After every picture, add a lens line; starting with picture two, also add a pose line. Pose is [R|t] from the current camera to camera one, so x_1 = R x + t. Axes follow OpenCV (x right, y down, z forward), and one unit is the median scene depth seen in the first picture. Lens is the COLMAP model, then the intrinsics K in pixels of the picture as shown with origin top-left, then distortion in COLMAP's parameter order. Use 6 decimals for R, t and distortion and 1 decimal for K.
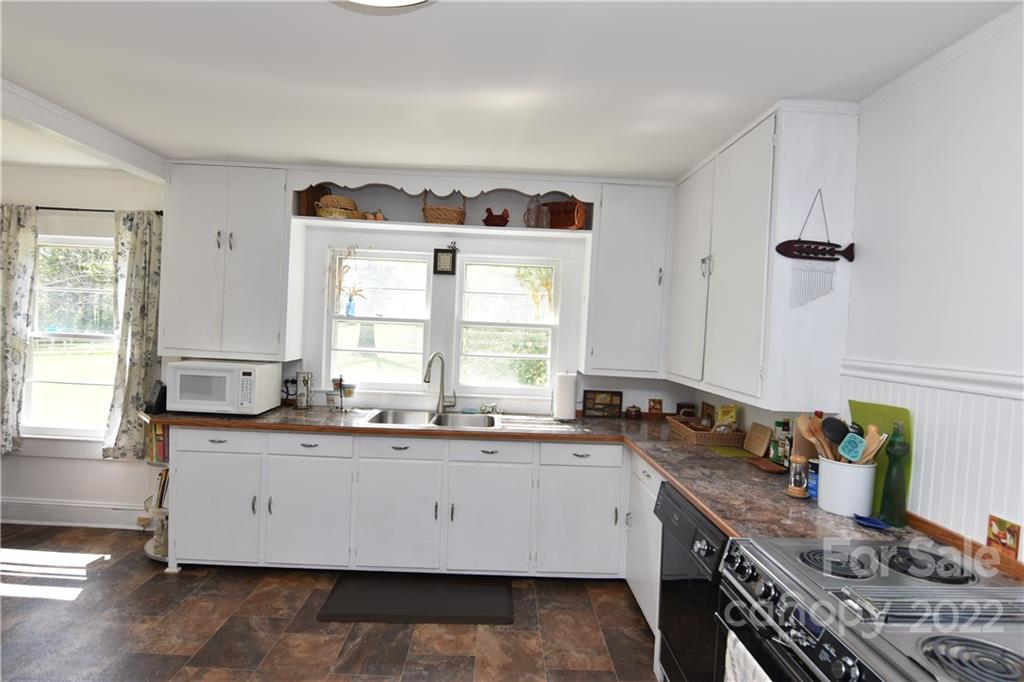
lens RADIAL K [[526.0, 0, 512.5], [0, 526.0, 337.0], [0, 0, 1]] dist [-0.005799, -0.007382]
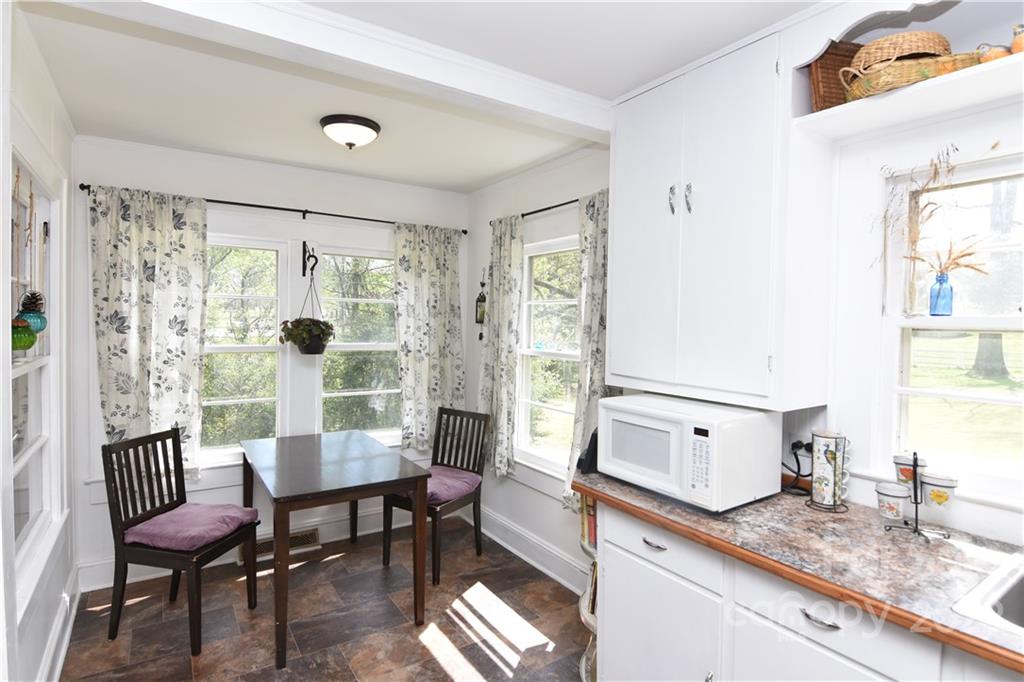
lens RADIAL K [[526.0, 0, 508.5], [0, 526.0, 336.6], [0, 0, 1]] dist [-0.005799, -0.007382]
pose [[0.528356, -0.016336, -0.848866, -0.137351], [-0.004182, 0.999753, -0.021843, -0.012379], [0.849013, 0.015091, 0.528157, 0.487772]]
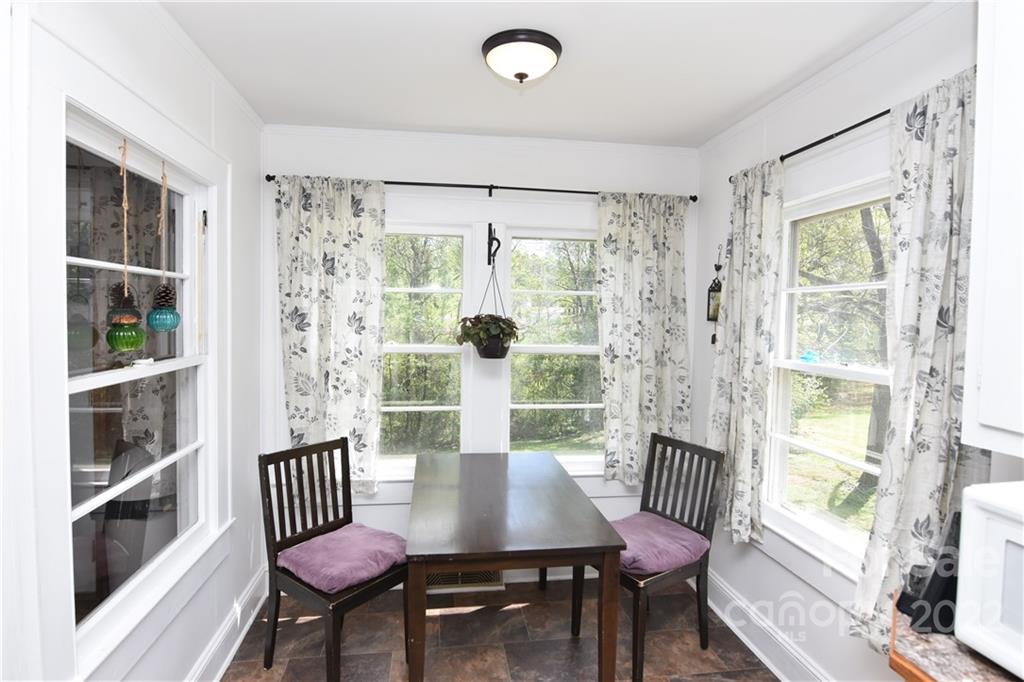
lens RADIAL K [[526.0, 0, 511.1], [0, 526.0, 337.0], [0, 0, 1]] dist [-0.005799, -0.007382]
pose [[0.118927, -0.005624, -0.992887, -0.340663], [-0.025743, 0.999630, -0.008746, -0.024523], [0.992569, 0.026600, 0.118738, 0.615393]]
